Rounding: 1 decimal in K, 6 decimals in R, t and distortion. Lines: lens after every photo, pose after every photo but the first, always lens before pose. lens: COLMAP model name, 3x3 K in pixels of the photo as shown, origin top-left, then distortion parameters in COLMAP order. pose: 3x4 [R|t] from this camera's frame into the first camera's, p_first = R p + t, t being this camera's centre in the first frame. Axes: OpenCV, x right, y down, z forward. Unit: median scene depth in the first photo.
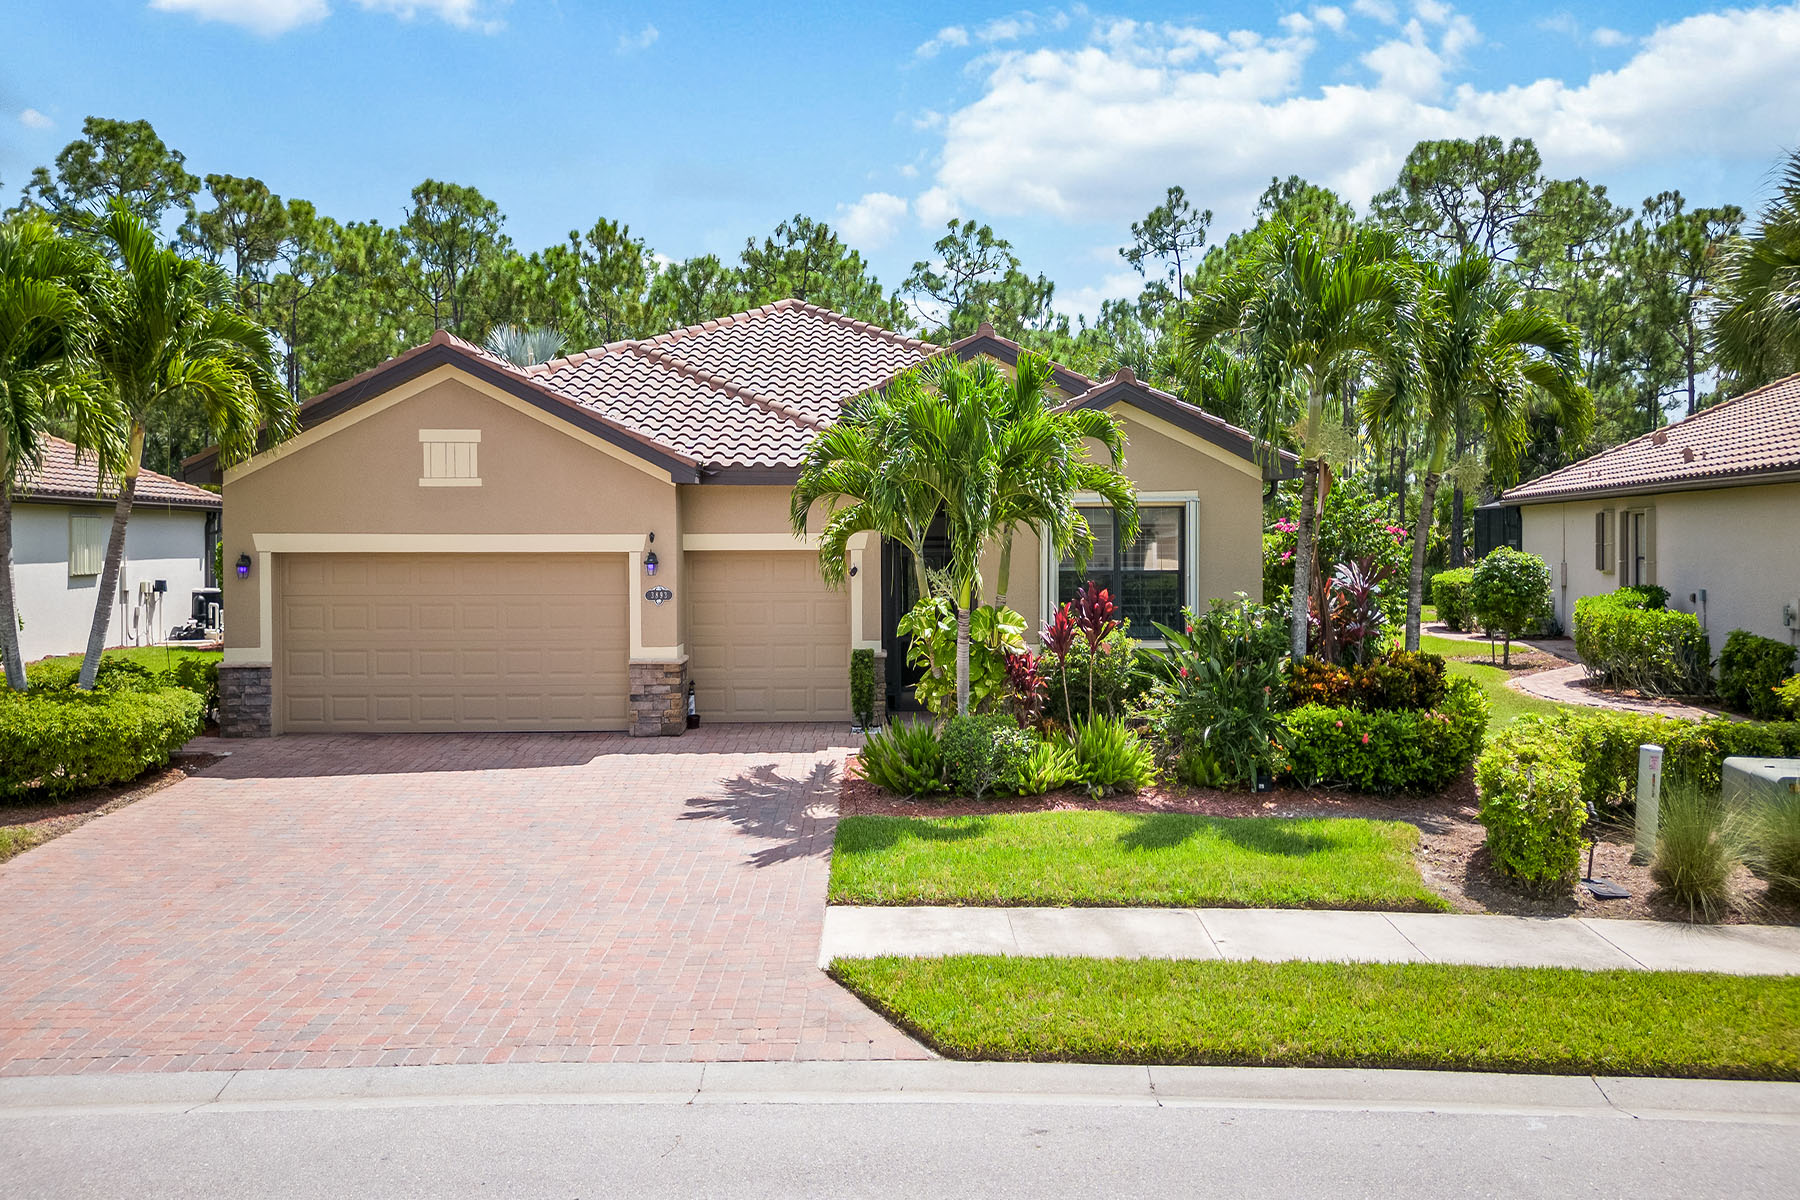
lens RADIAL K [[1275.3, 0, 900.0], [0, 1275.3, 600.0], [0, 0, 1]] dist [0.073192, -0.066210]
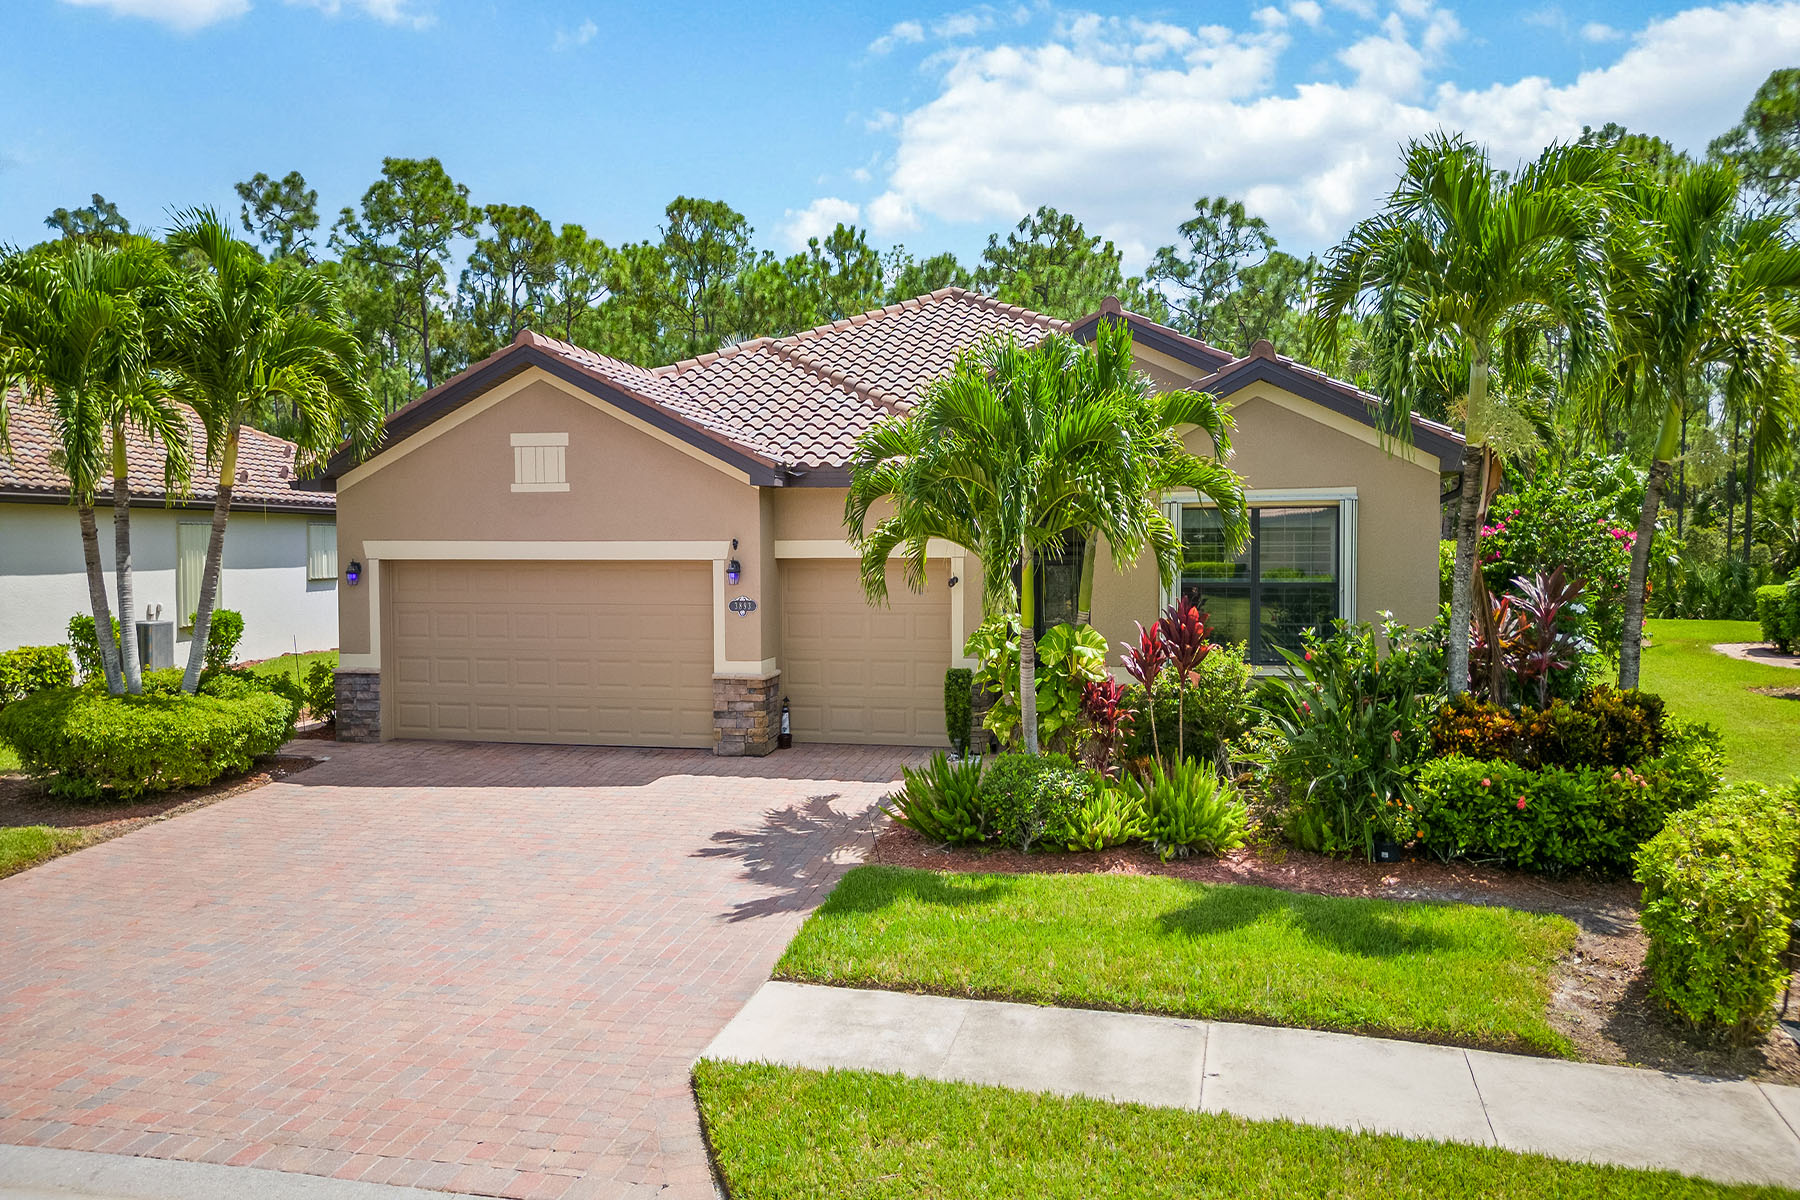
lens RADIAL K [[1260.9, 0, 900.3], [0, 1260.9, 621.5], [0, 0, 1]] dist [0.070026, -0.061587]
pose [[0.972194, 0.013373, -0.233797, 0.146553], [-0.009912, 0.999823, 0.015974, -0.008818], [0.233969, -0.013213, 0.972154, 0.135552]]
